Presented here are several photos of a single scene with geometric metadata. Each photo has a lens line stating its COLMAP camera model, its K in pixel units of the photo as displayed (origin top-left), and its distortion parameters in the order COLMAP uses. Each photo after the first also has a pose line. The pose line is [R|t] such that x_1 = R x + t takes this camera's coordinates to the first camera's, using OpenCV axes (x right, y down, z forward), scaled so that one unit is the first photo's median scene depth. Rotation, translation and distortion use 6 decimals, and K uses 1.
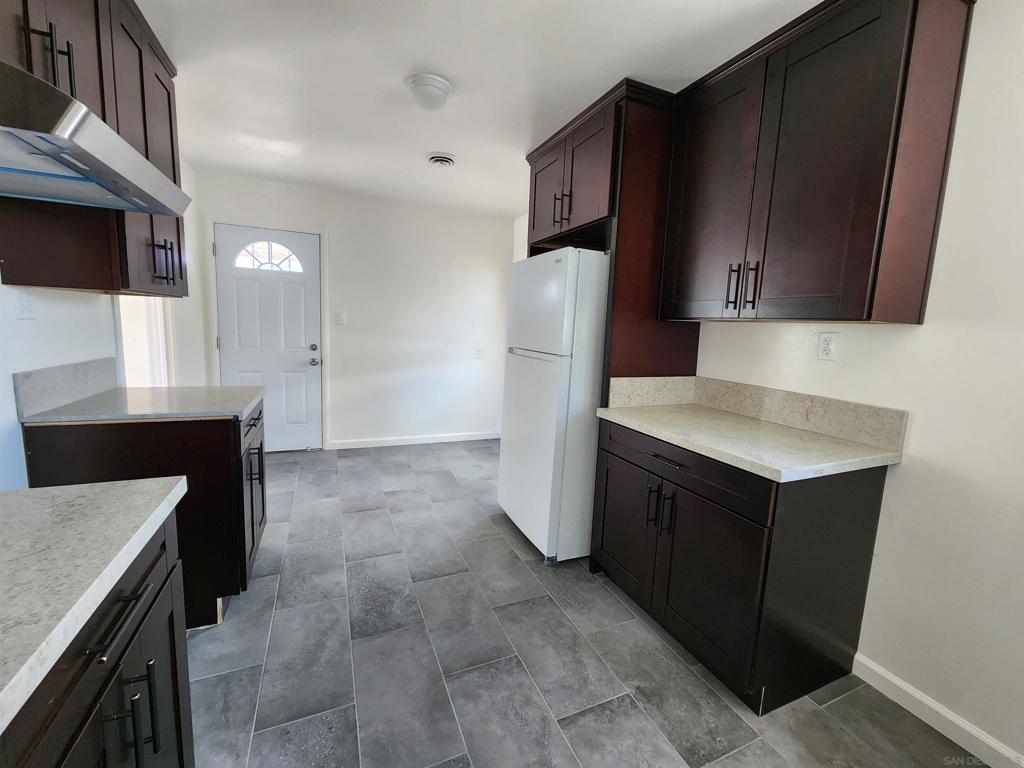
lens RADIAL K [[421.6, 0, 511.8], [0, 421.6, 379.4], [0, 0, 1]] dist [0.000156, -0.001712]
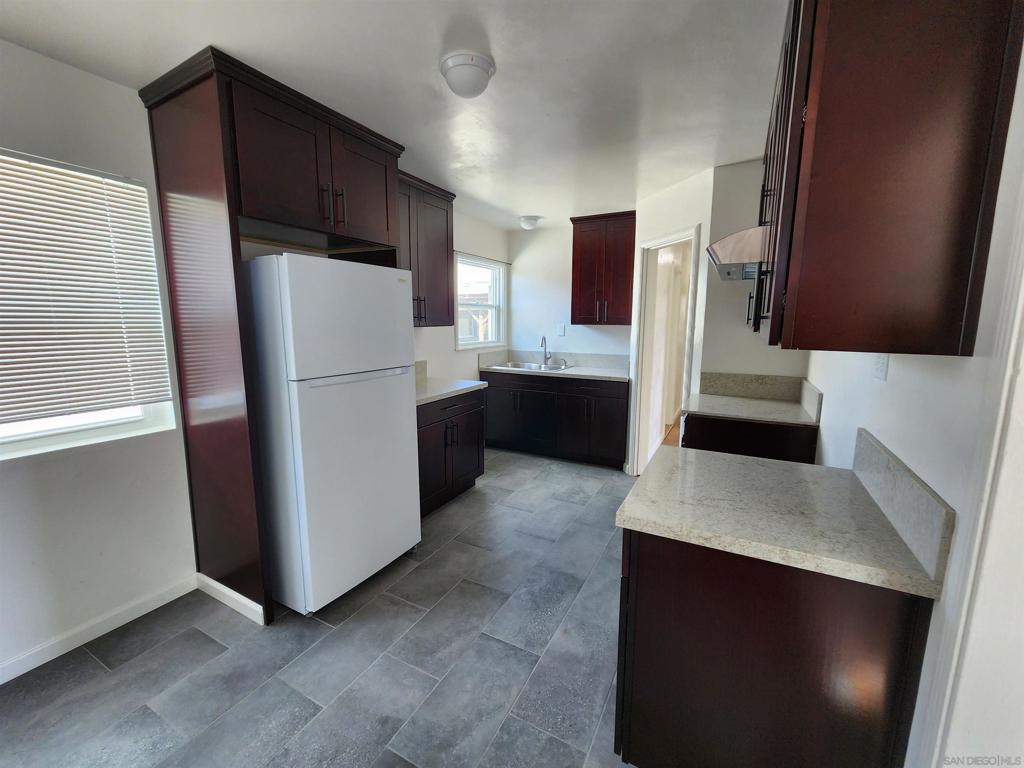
lens RADIAL K [[421.6, 0, 508.8], [0, 421.6, 383.5], [0, 0, 1]] dist [0.000156, -0.001712]
pose [[-0.615347, -0.166278, 0.770519, -1.020942], [0.069218, 0.962324, 0.262947, -0.319776], [-0.785211, 0.215137, -0.580654, 1.611721]]
